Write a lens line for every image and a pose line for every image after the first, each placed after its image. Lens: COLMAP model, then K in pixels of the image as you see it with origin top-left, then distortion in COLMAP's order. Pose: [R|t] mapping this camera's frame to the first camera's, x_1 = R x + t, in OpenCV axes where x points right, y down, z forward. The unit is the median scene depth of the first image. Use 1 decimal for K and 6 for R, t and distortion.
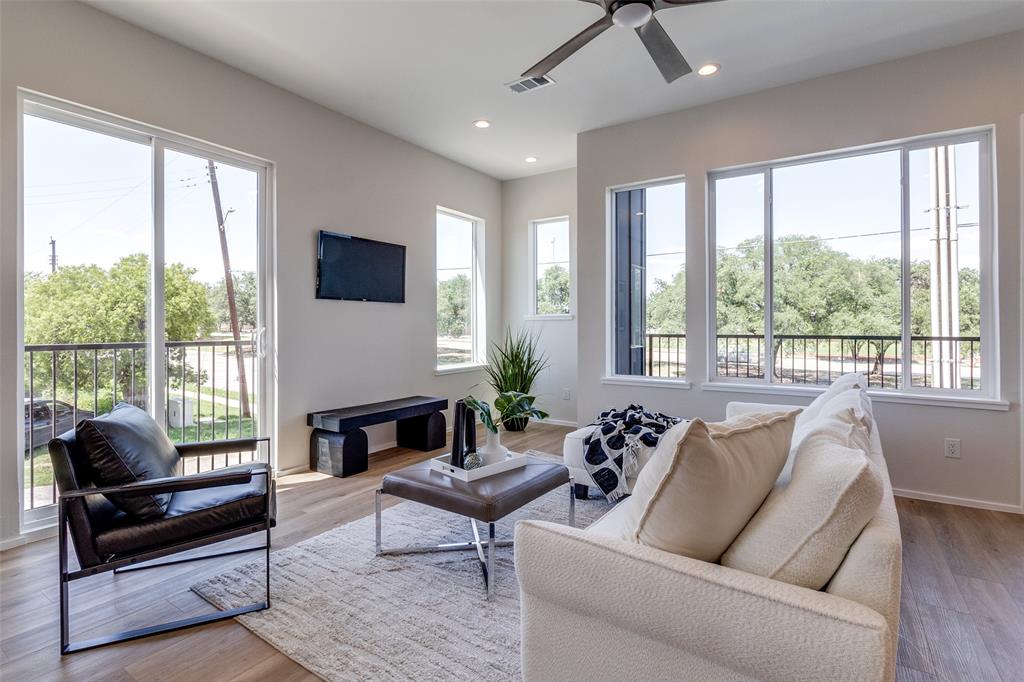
lens RADIAL K [[475.0, 0, 510.2], [0, 475.0, 334.2], [0, 0, 1]] dist [-0.001801, 0.000410]
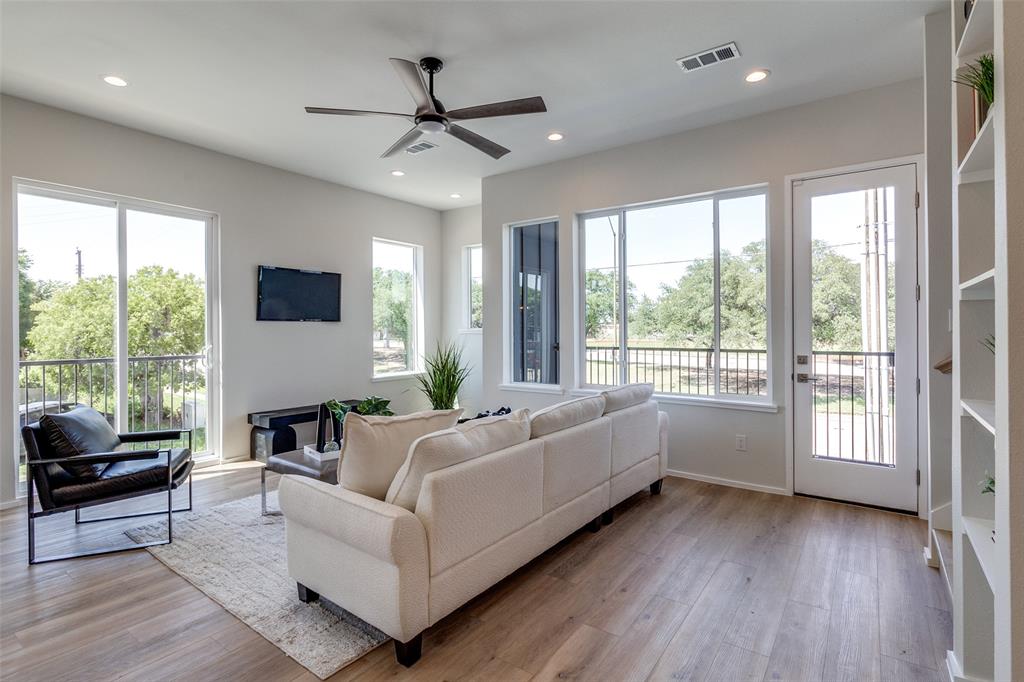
lens RADIAL K [[482.1, 0, 512.9], [0, 482.1, 338.6], [0, 0, 1]] dist [0.001225, -0.000563]
pose [[0.999186, -0.002945, -0.040223, 0.321788], [0.003069, 0.999991, 0.003027, -0.031651], [0.040214, -0.003148, 0.999186, -0.236584]]
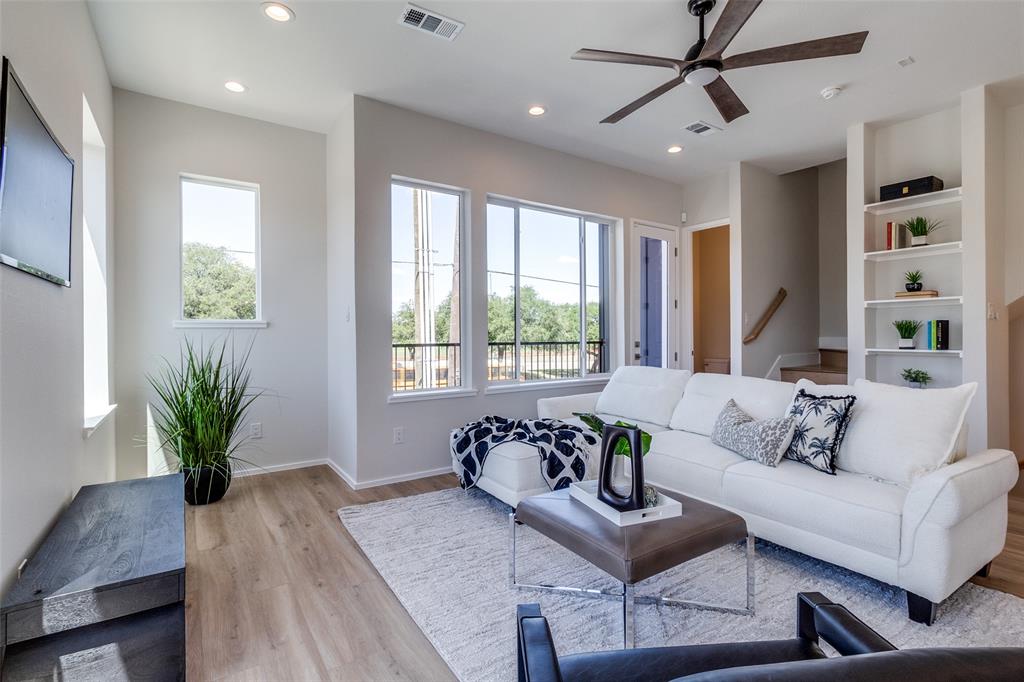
lens RADIAL K [[475.0, 0, 507.7], [0, 475.0, 333.9], [0, 0, 1]] dist [-0.001801, 0.000410]
pose [[0.400288, 0.004314, 0.916379, -0.589804], [0.016444, 0.999794, -0.011890, -0.006128], [-0.916242, 0.019829, 0.400135, 0.549052]]
